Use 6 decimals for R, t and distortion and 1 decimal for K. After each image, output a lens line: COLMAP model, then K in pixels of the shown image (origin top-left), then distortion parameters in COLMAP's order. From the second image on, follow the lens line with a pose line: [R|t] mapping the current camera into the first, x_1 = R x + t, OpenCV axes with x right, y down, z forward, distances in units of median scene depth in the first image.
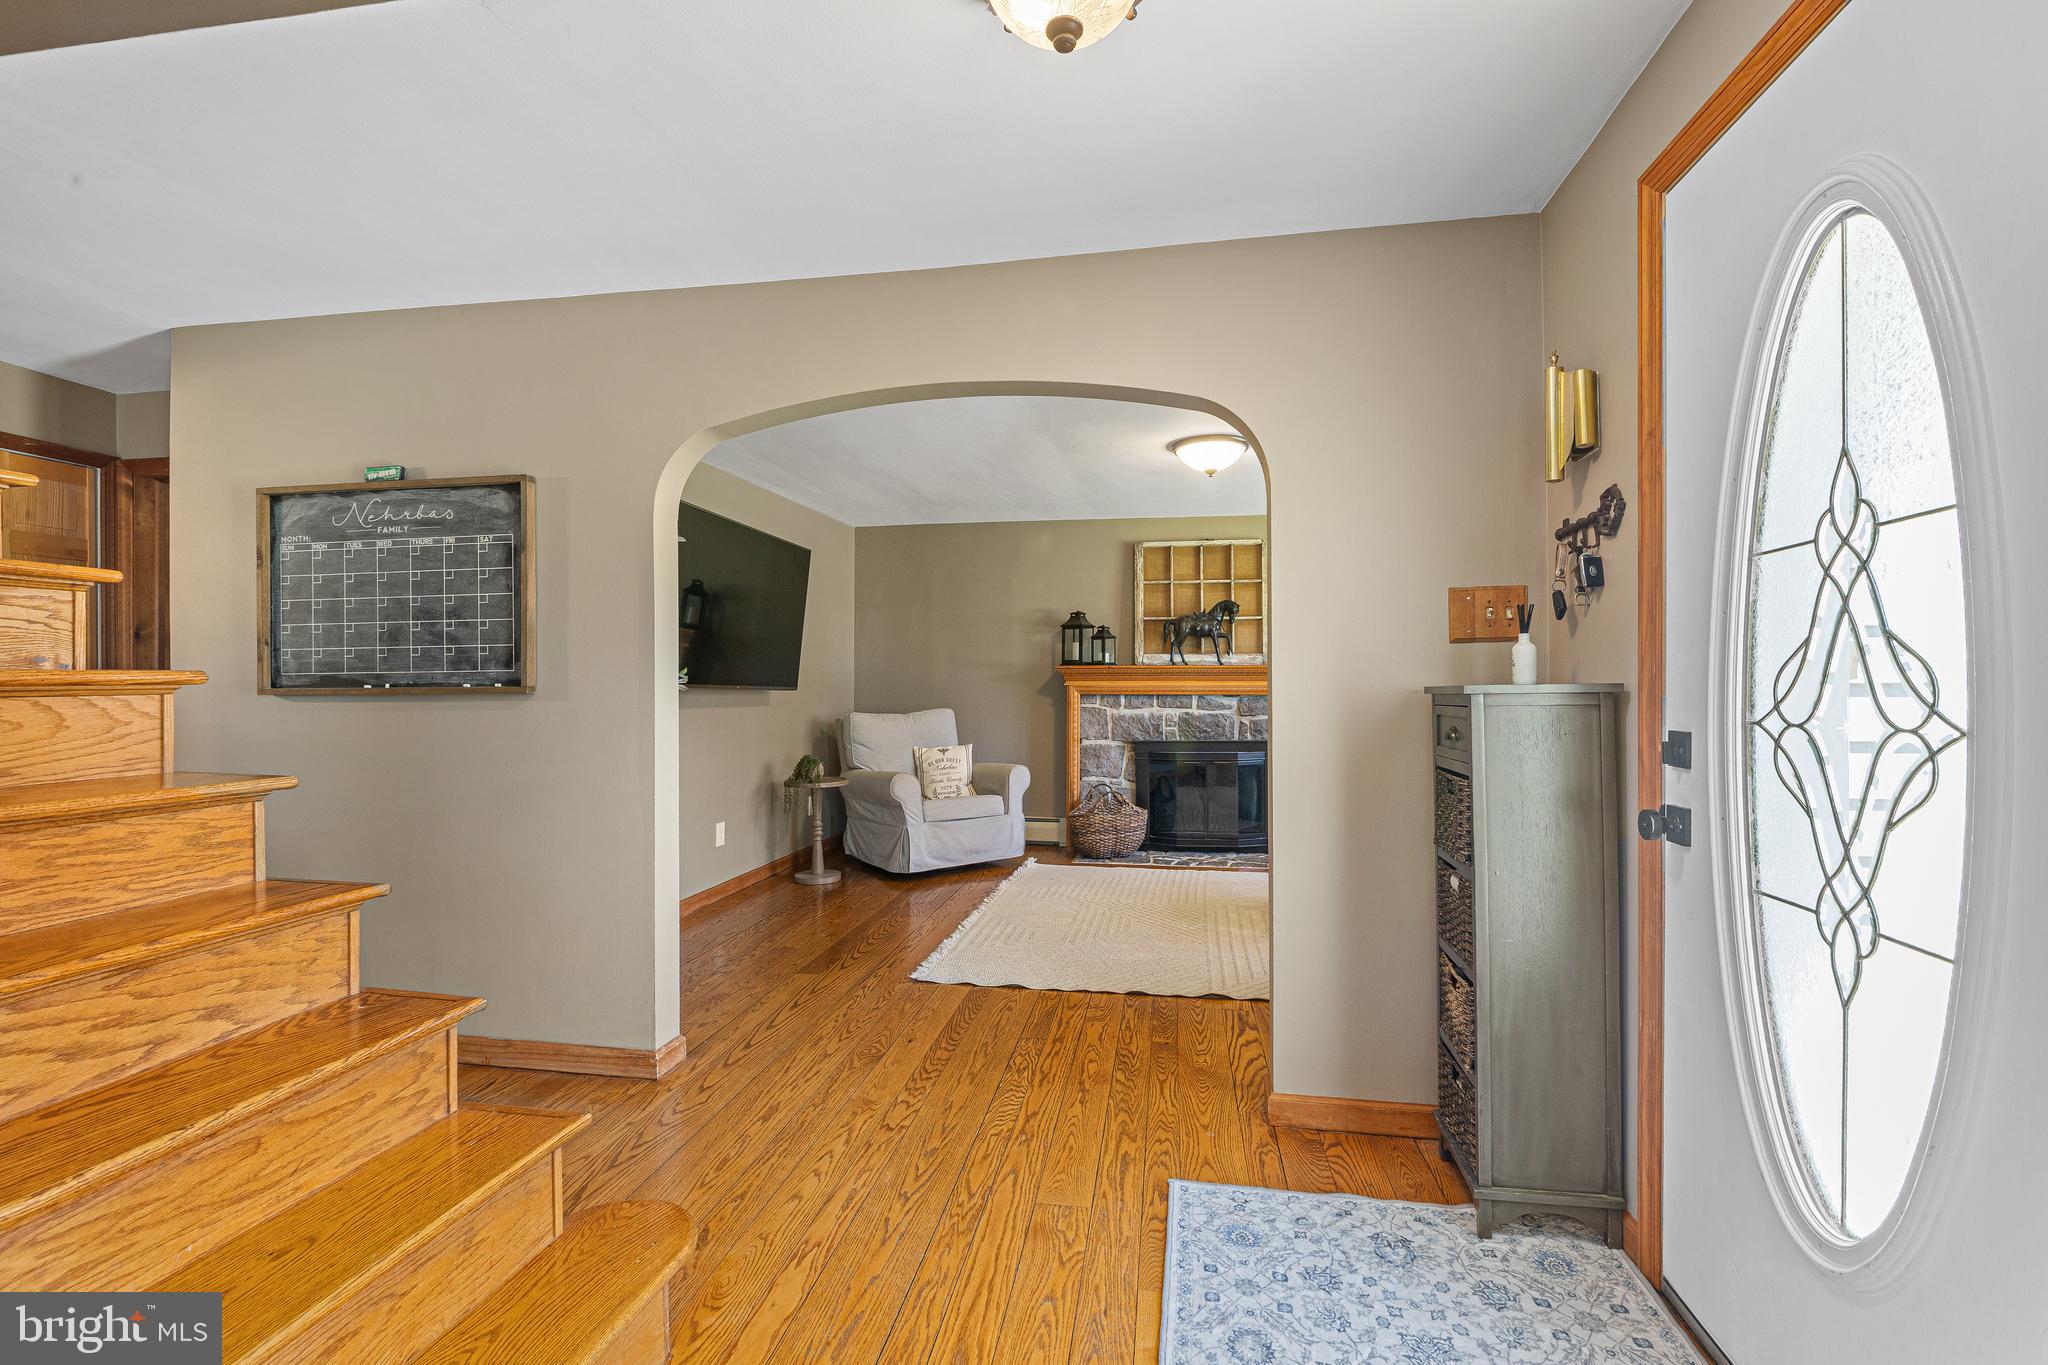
lens RADIAL K [[942.1, 0, 1043.5], [0, 942.1, 689.1], [0, 0, 1]] dist [-0.000269, 0.000675]
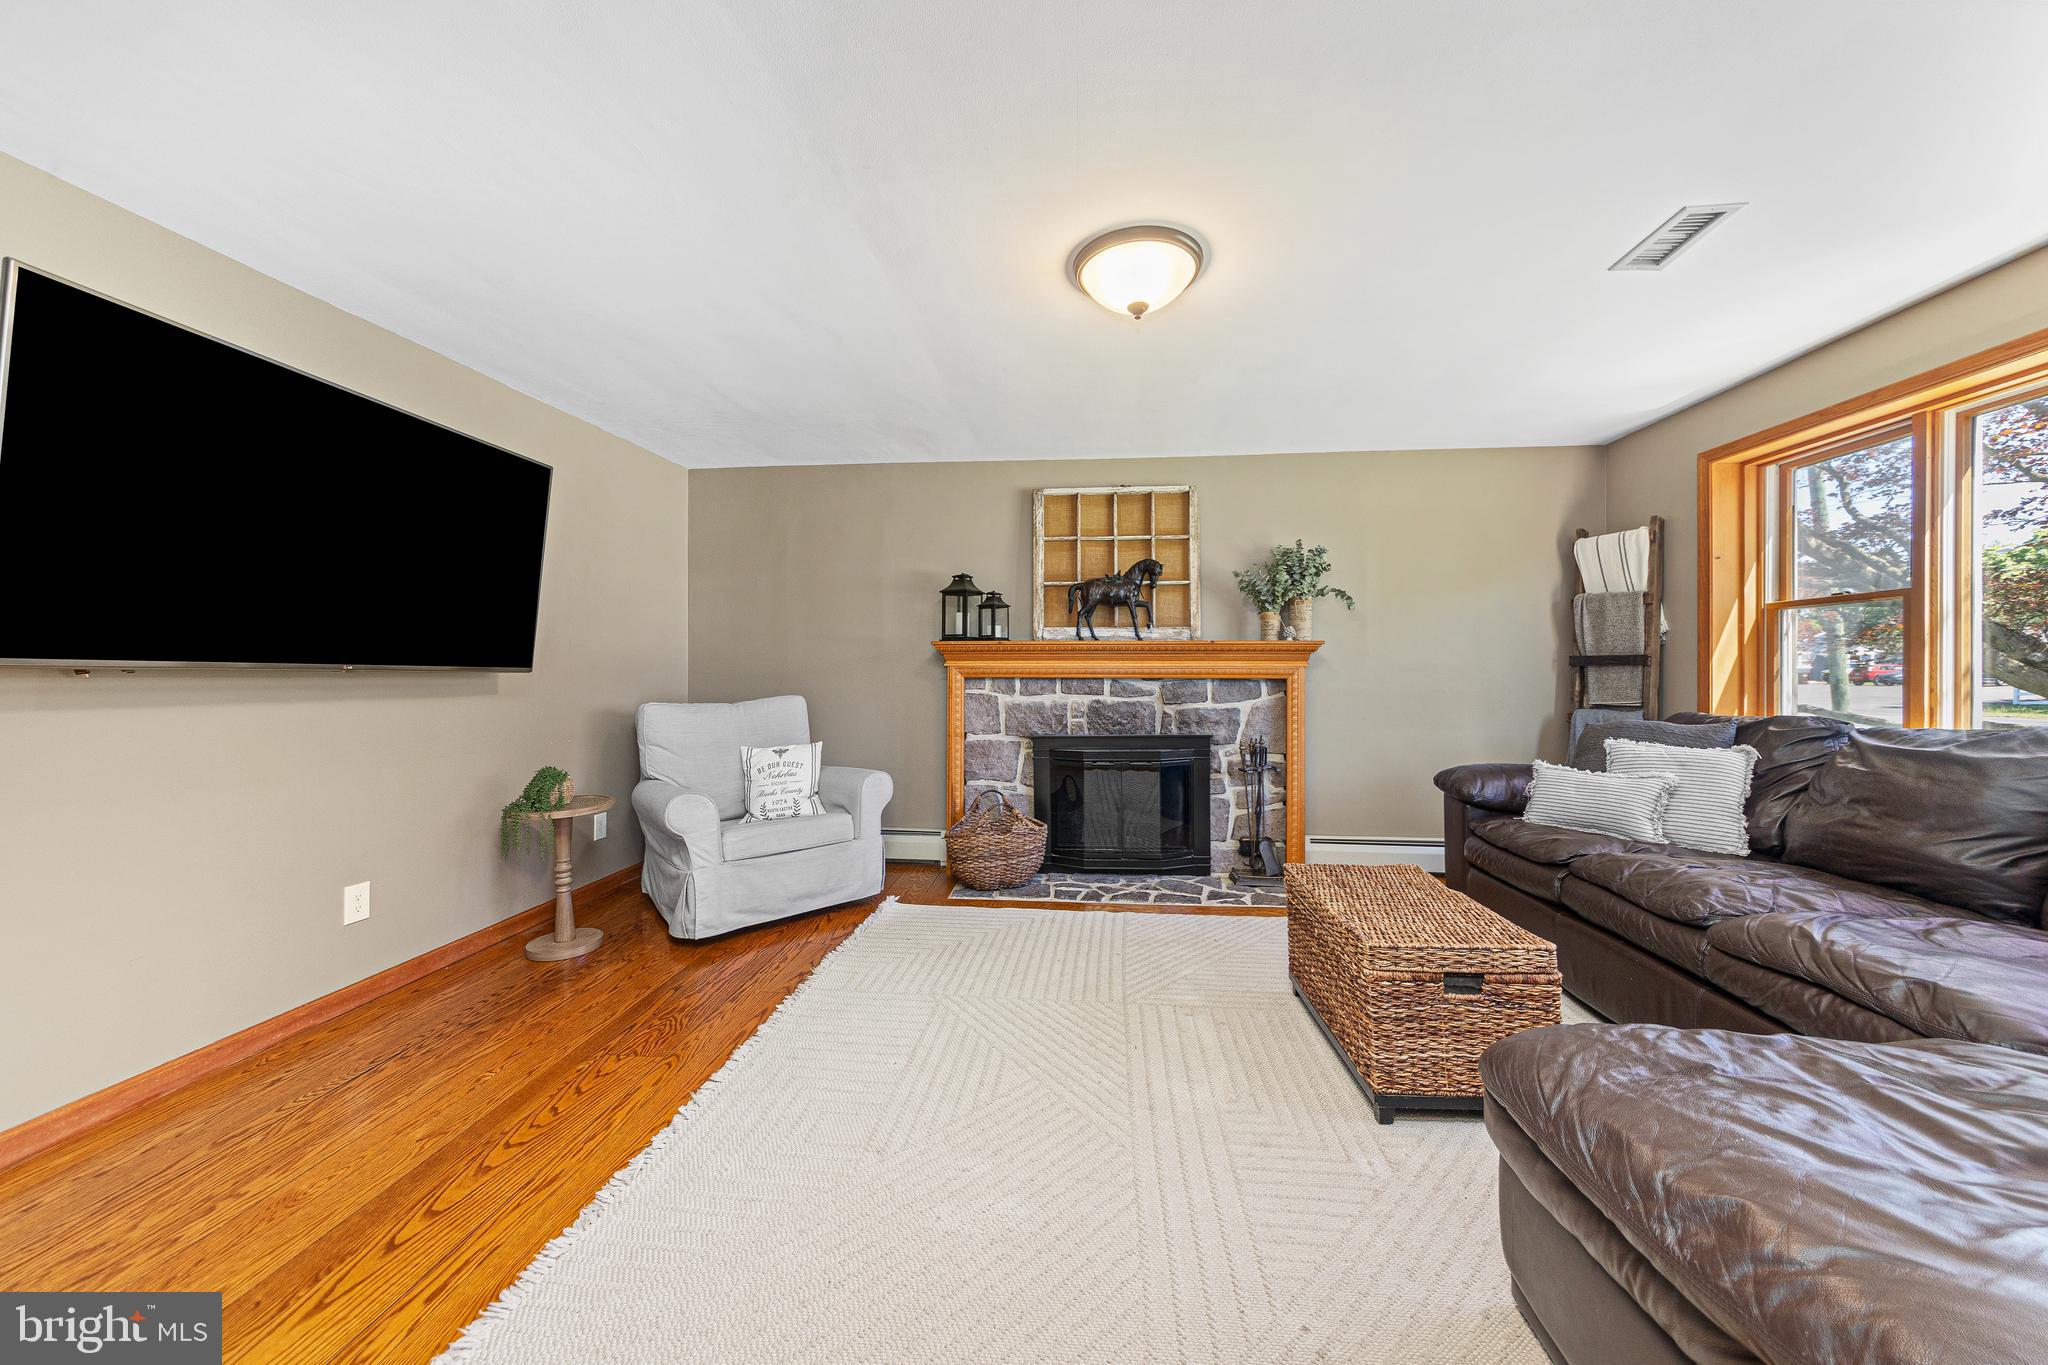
lens RADIAL K [[731.1, 0, 1034.8], [0, 731.1, 673.4], [0, 0, 1]] dist [-0.001979, 0.000466]
pose [[0.997769, 0.000024, 0.066763, 0.057727], [-0.000243, 0.999995, 0.003273, 0.000165], [-0.066762, -0.003282, 0.997764, 0.384105]]
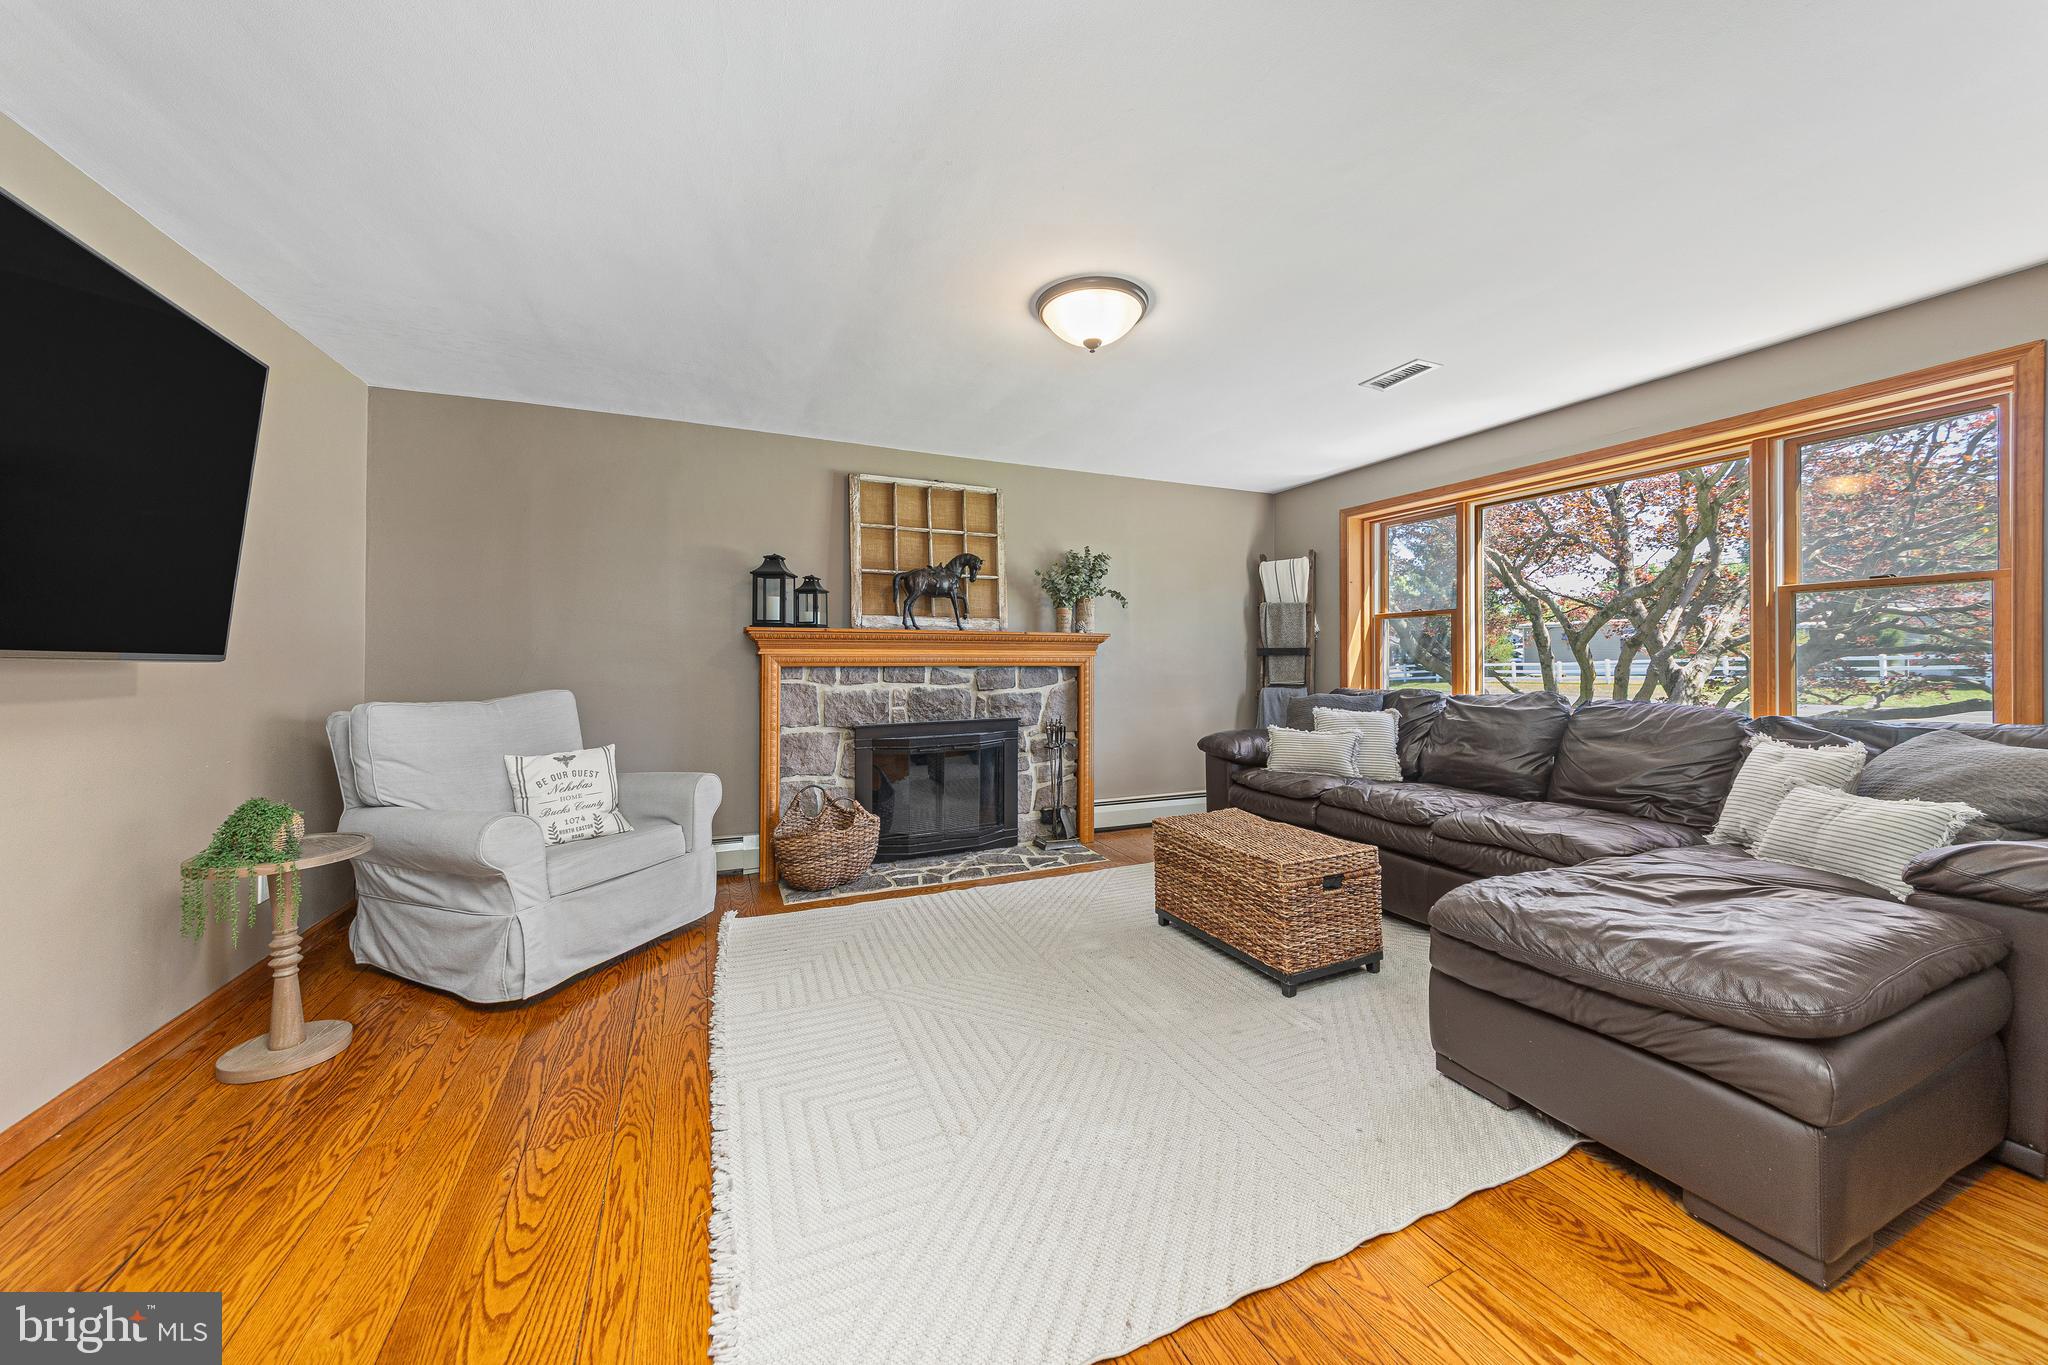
lens RADIAL K [[731.1, 0, 1047.7], [0, 731.1, 657.6], [0, 0, 1]] dist [-0.001979, 0.000466]
pose [[0.832678, 0.001240, 0.553756, -0.105717], [-0.000347, 0.999998, -0.001717, -0.000539], [-0.553757, 0.001237, 0.832677, 0.409775]]
